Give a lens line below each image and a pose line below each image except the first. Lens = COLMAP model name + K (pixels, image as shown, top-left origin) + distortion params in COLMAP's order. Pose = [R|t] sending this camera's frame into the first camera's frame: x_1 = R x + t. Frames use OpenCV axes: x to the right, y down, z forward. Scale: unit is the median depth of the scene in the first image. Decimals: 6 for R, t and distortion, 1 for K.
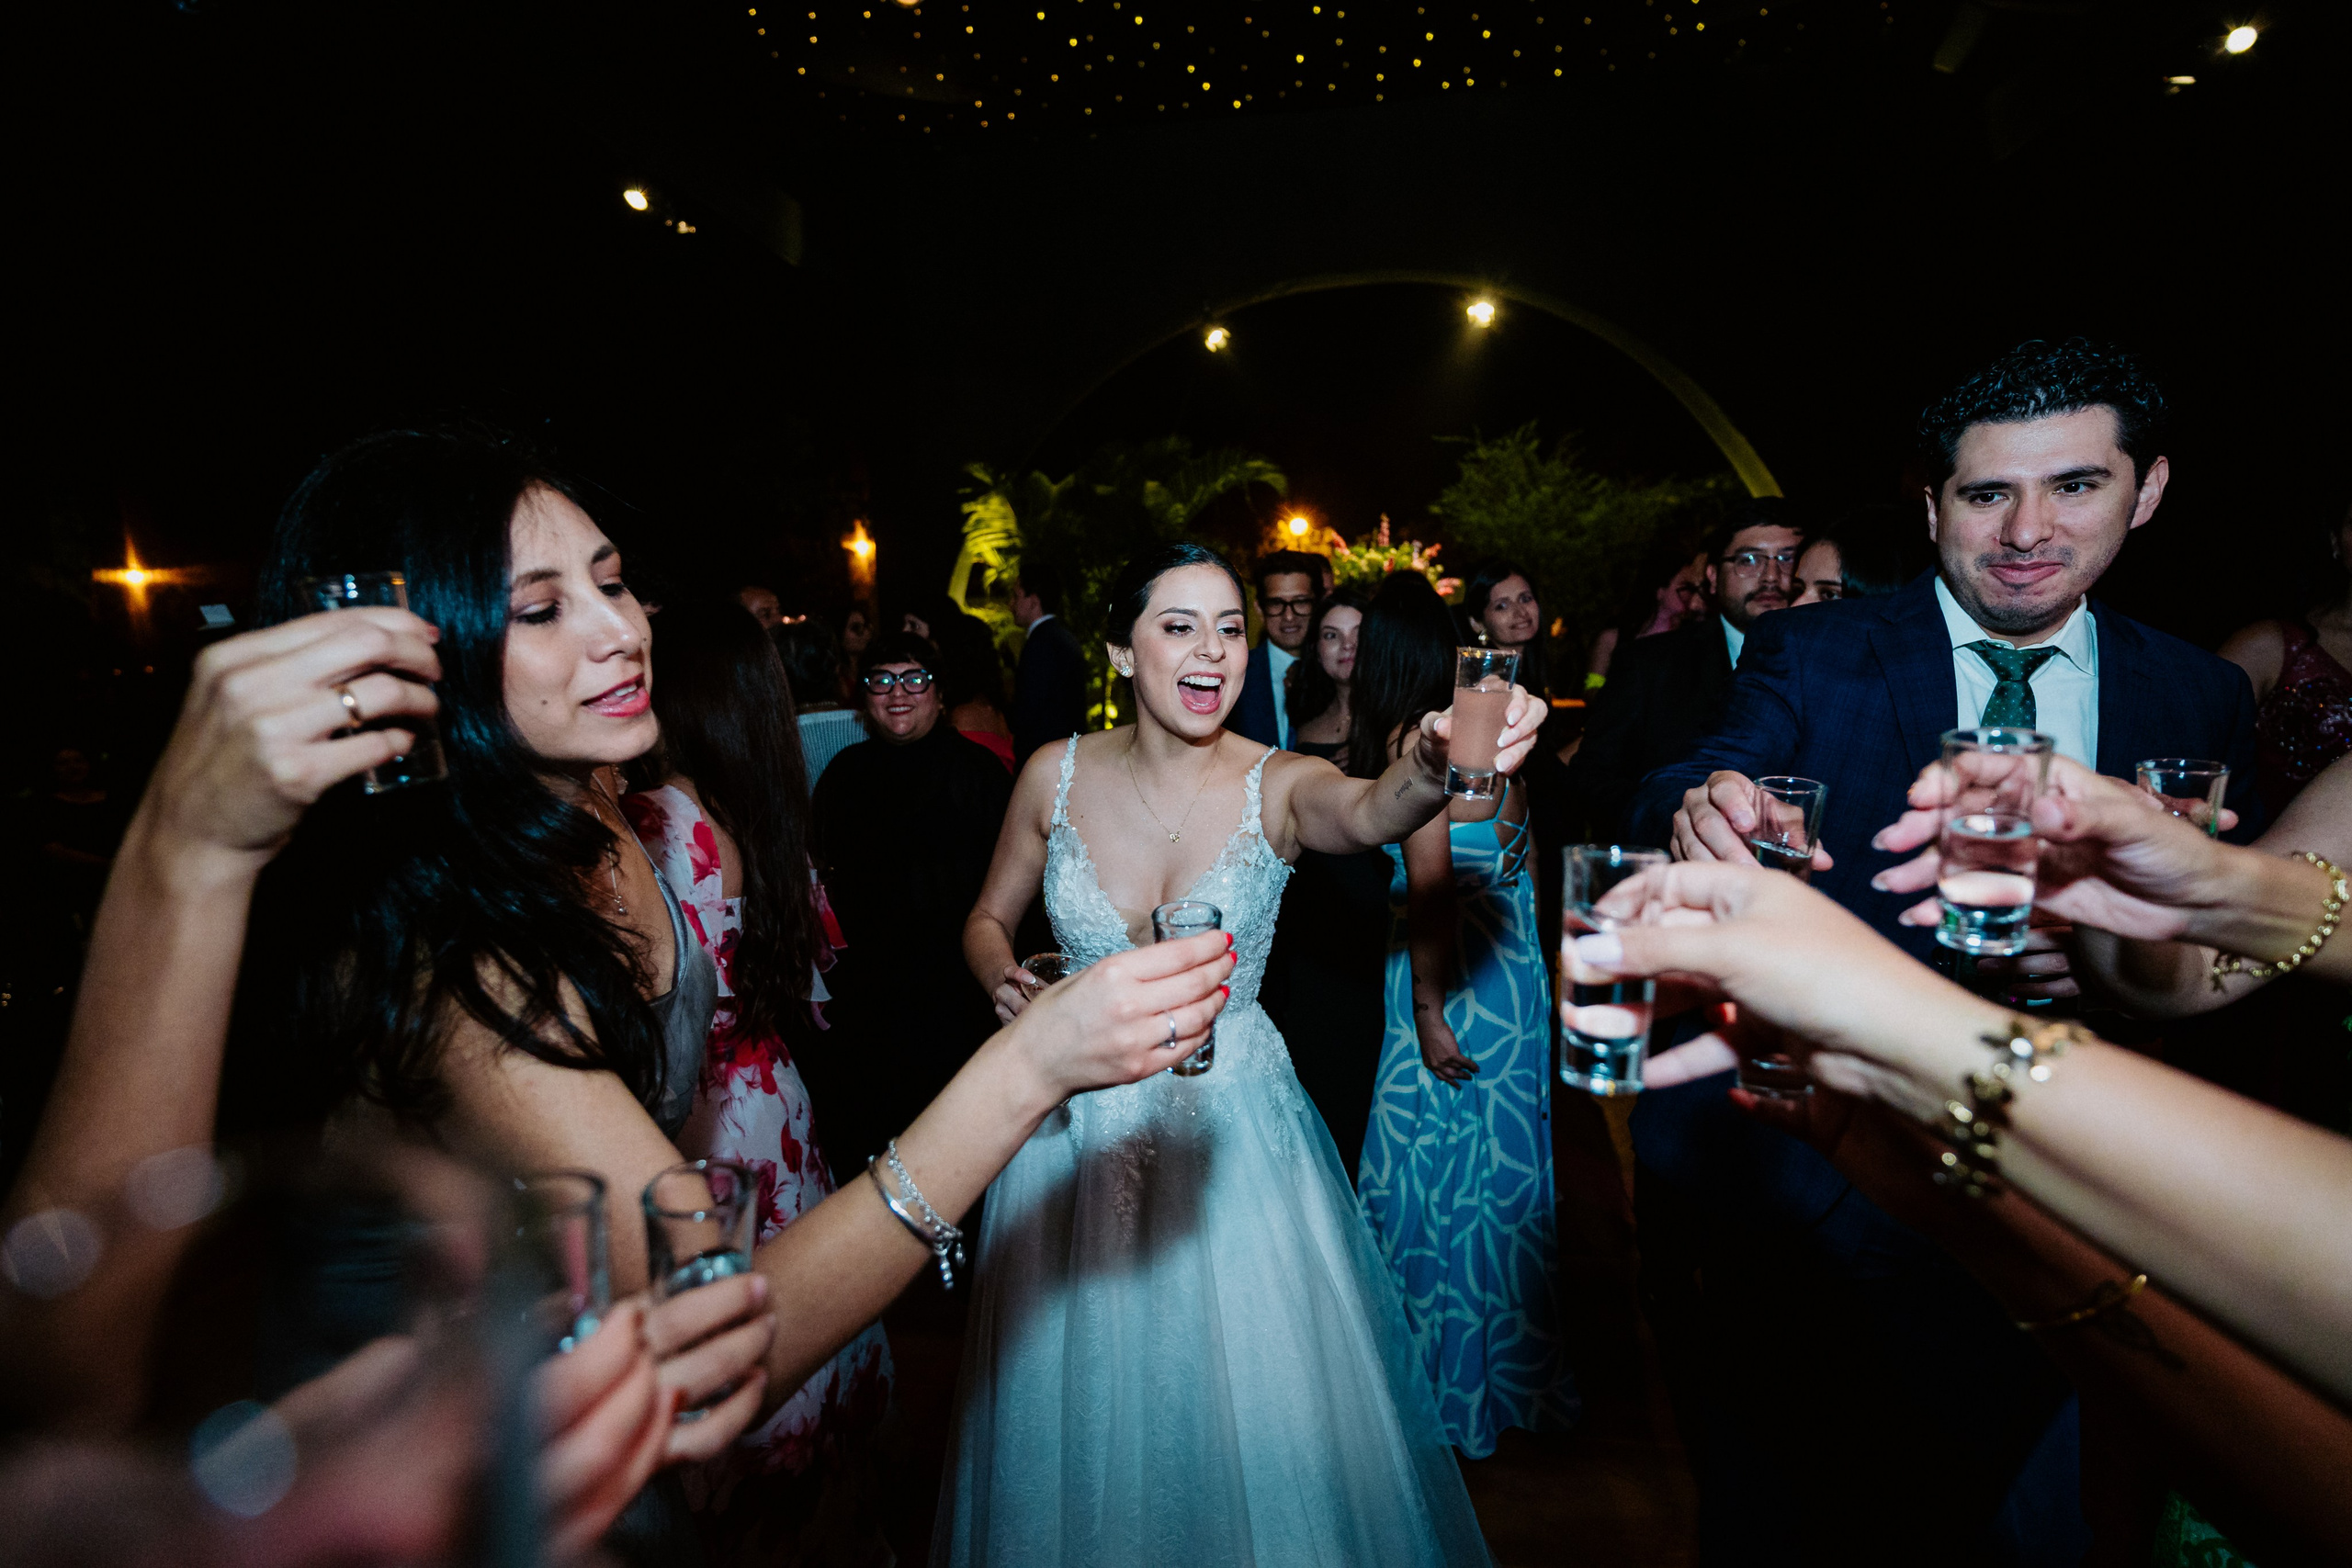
lens RADIAL K [[1102.4, 0, 1170.1], [0, 1102.4, 785.8], [0, 0, 1]] dist [0.019720, -0.000161]
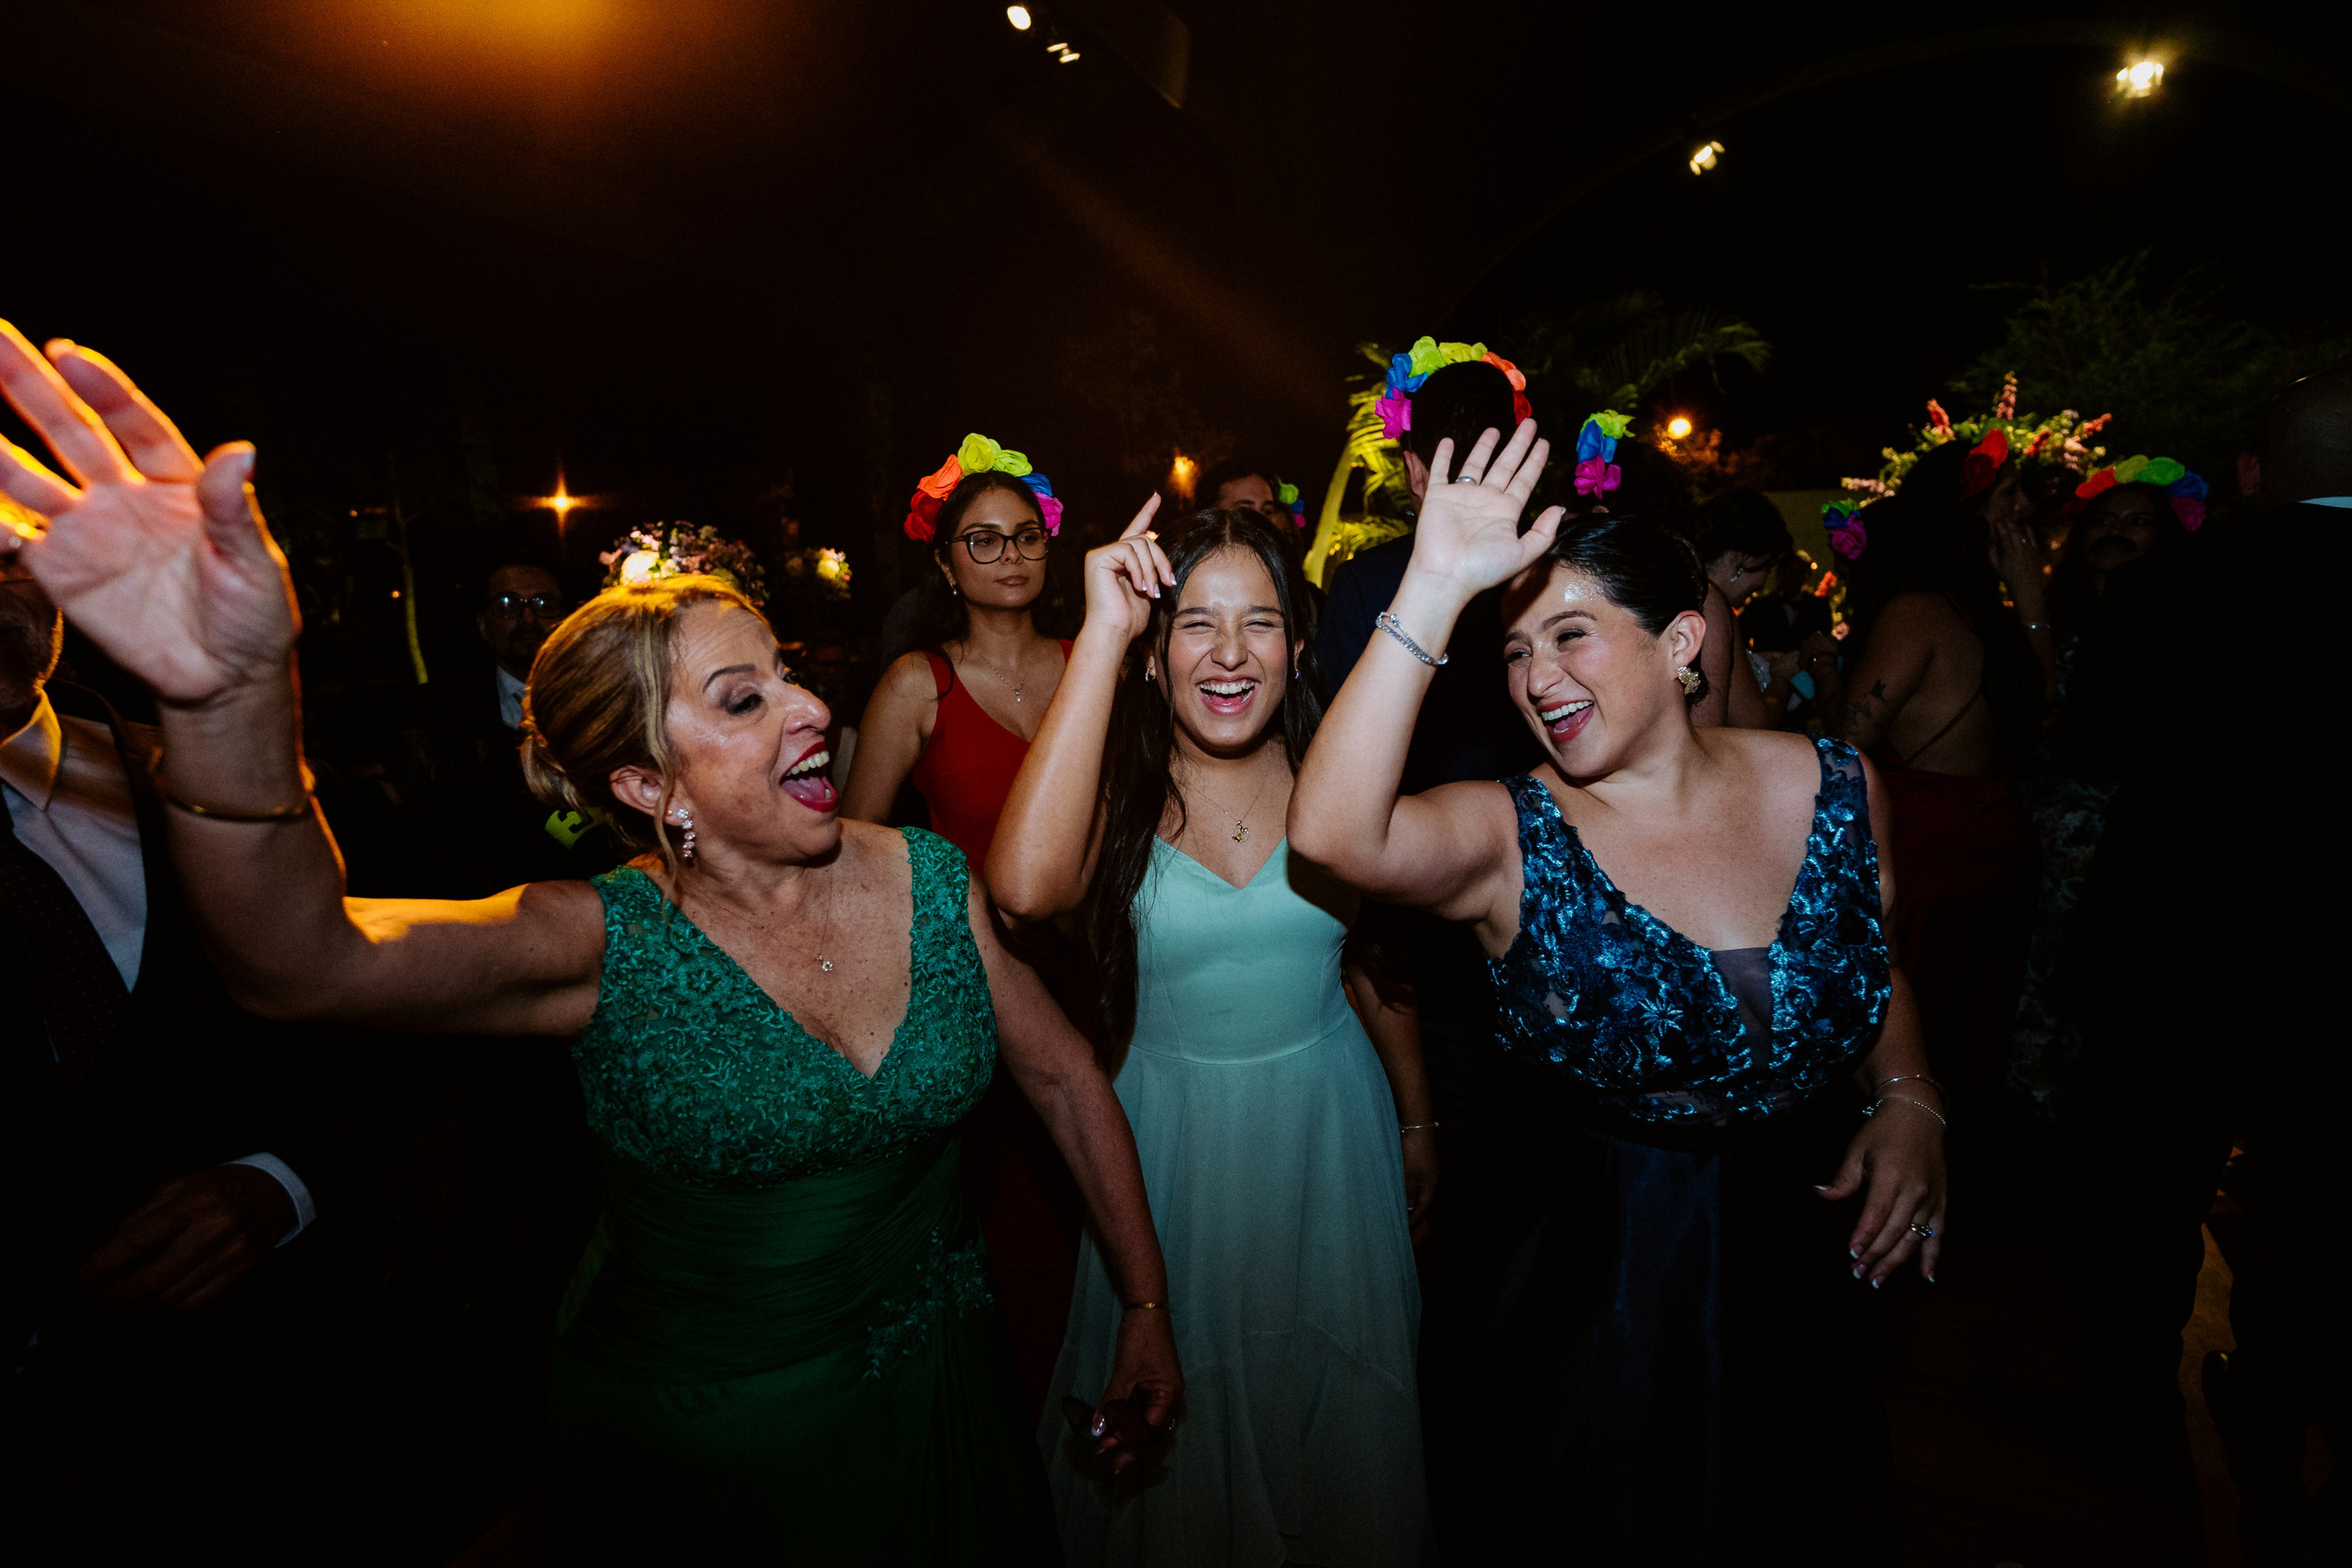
lens RADIAL K [[1139.7, 0, 1169.1], [0, 1139.7, 775.6], [0, 0, 1]] dist [0.032351, 0.000582]
pose [[0.965027, 0.053826, -0.256566, -0.080686], [-0.040207, 0.997504, 0.058040, -0.012860], [0.259050, -0.045694, 0.964782, 0.114574]]
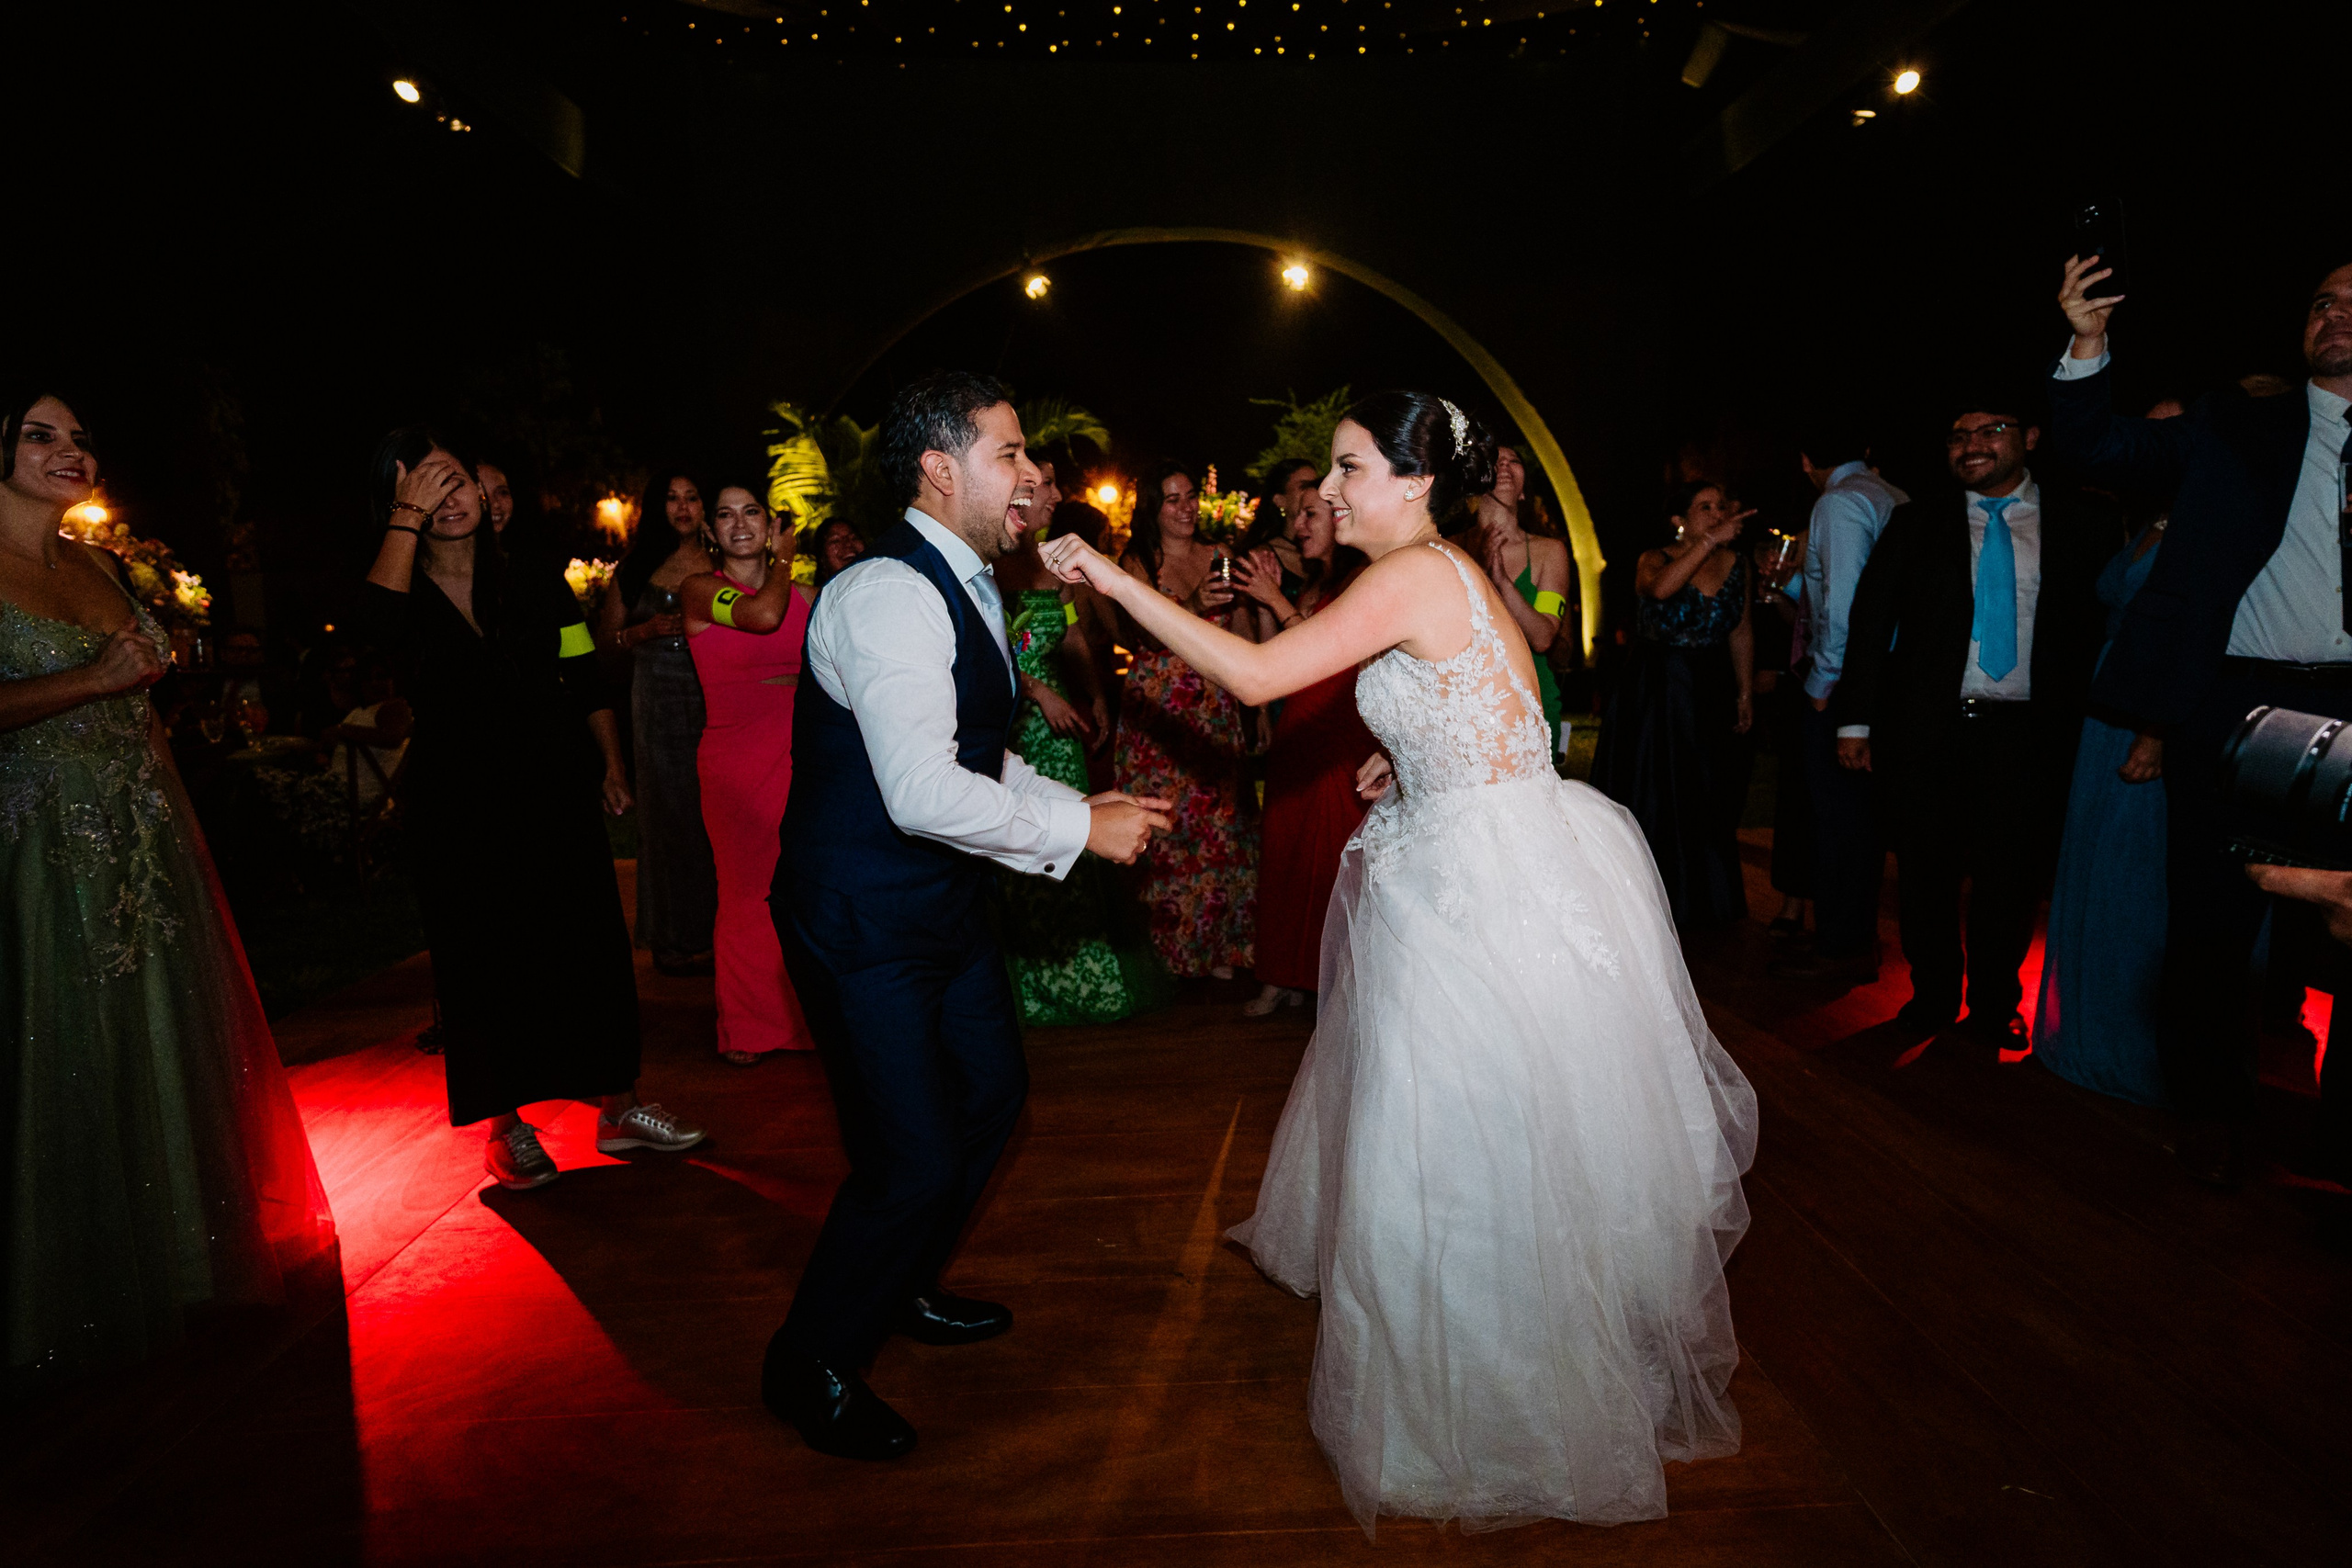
lens RADIAL K [[1185.1, 0, 1194.1], [0, 1185.1, 792.6], [0, 0, 1]] dist [0.002518, 0.024020]
pose [[0.982182, -0.021476, 0.186703, -0.025901], [0.019187, 0.999717, 0.014060, 0.032250], [-0.186952, -0.010227, 0.982316, -0.064556]]
